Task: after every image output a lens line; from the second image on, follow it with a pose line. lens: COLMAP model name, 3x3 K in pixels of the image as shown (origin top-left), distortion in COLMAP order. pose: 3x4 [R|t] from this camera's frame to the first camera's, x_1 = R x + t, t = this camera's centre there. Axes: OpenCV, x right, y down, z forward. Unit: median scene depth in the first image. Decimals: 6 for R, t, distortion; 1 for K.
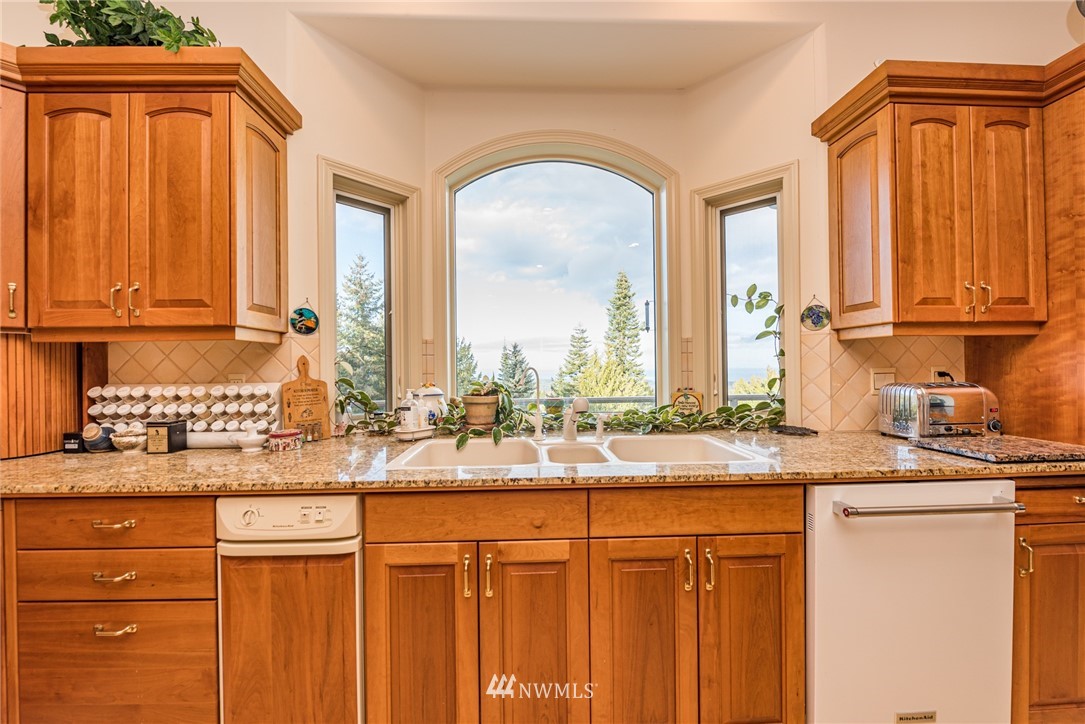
lens RADIAL K [[429.9, 0, 545.6], [0, 429.9, 363.5], [0, 0, 1]] dist [-0.008717, -0.000489]
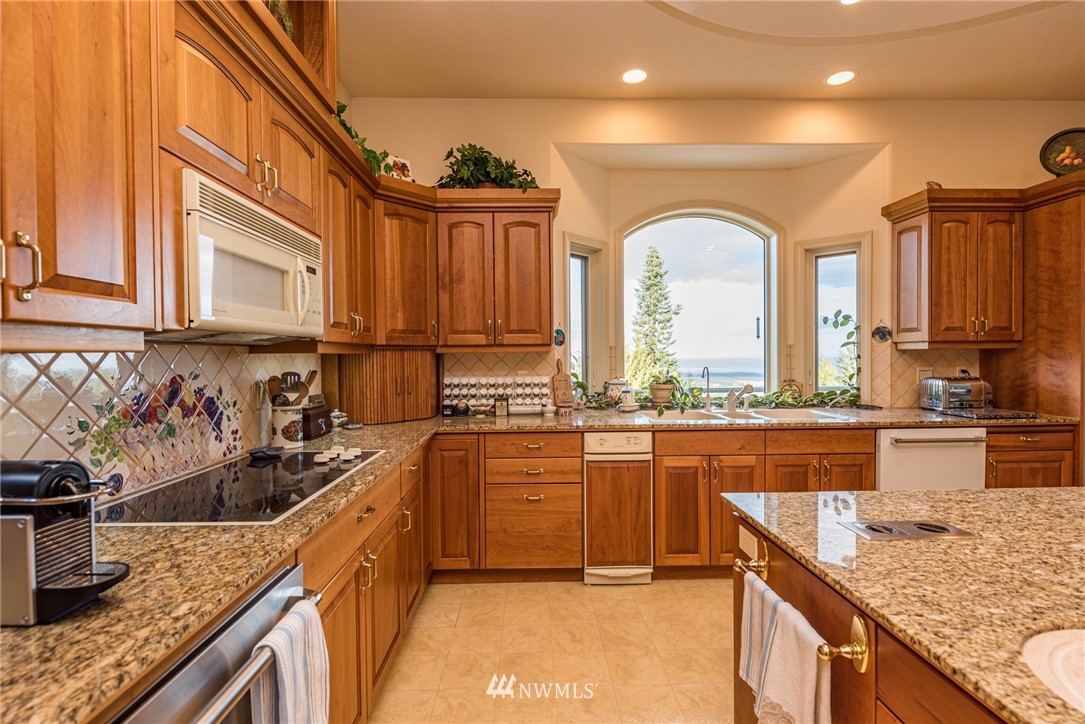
lens RADIAL K [[528.4, 0, 533.9], [0, 528.4, 362.2], [0, 0, 1]] dist [0.001004, -0.002217]
pose [[0.999878, 0.001649, -0.015536, -0.718293], [-0.001317, 0.999771, 0.021353, -0.055819], [0.015568, -0.021330, 0.999651, -1.120832]]
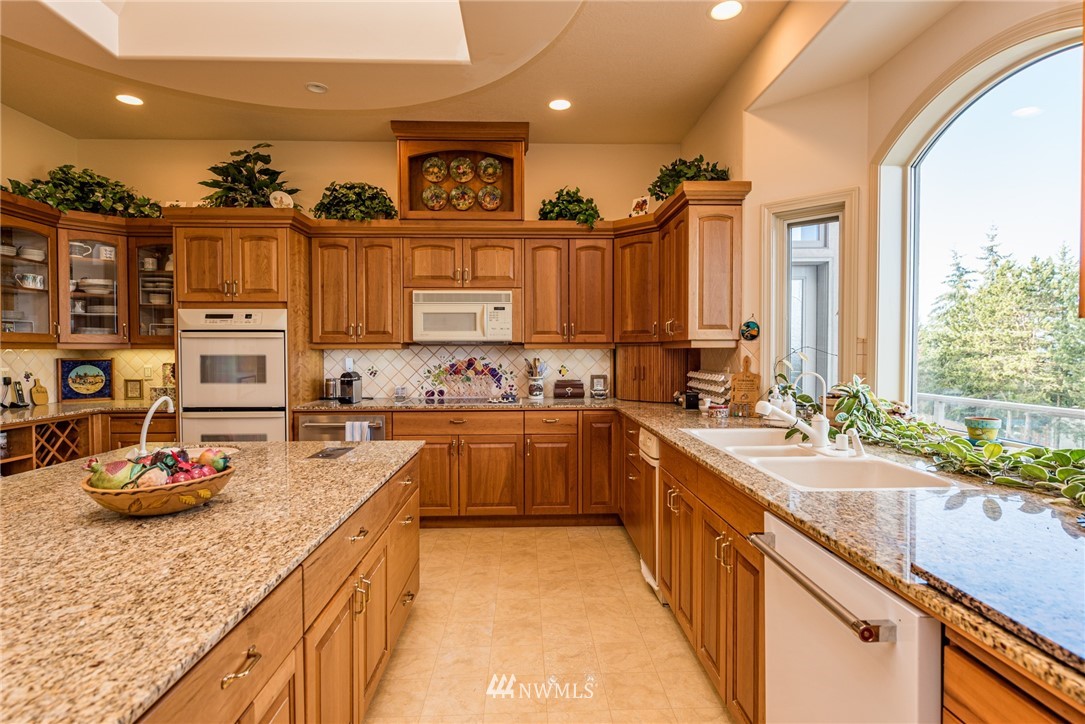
lens RADIAL K [[528.4, 0, 534.8], [0, 528.4, 358.2], [0, 0, 1]] dist [0.001004, -0.002217]
pose [[-0.019555, 0.021118, -0.999586, 1.342372], [0.006078, 0.999761, 0.021002, -0.058559], [0.999790, -0.005665, -0.019679, 0.381874]]
